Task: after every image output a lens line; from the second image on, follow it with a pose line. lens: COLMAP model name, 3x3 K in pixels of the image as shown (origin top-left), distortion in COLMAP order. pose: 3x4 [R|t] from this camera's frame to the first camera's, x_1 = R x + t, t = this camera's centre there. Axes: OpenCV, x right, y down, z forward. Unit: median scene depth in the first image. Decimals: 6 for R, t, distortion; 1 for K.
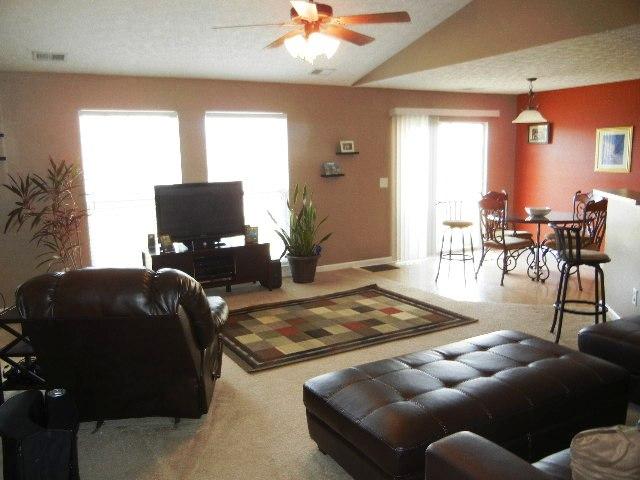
lens RADIAL K [[550.3, 0, 310.9], [0, 550.3, 239.4], [0, 0, 1]] dist [-0.002861, -0.003046]
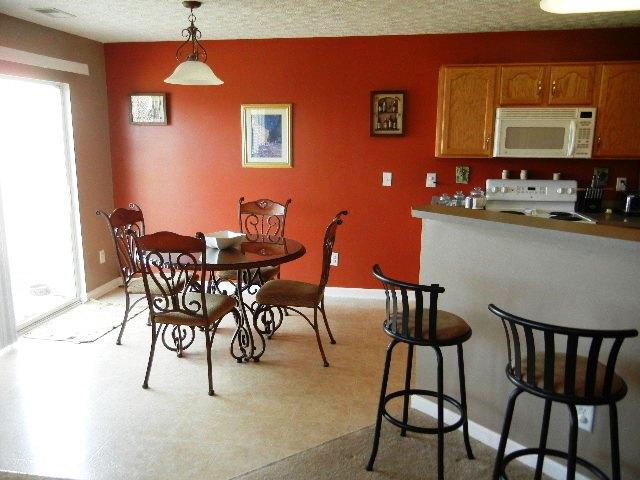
lens RADIAL K [[550.3, 0, 310.9], [0, 550.3, 239.4], [0, 0, 1]] dist [-0.002861, -0.003046]
pose [[0.614894, -0.126748, 0.778357, 0.016751], [0.110619, 0.991104, 0.074004, -0.078654], [-0.780813, 0.040596, 0.623445, 0.526364]]
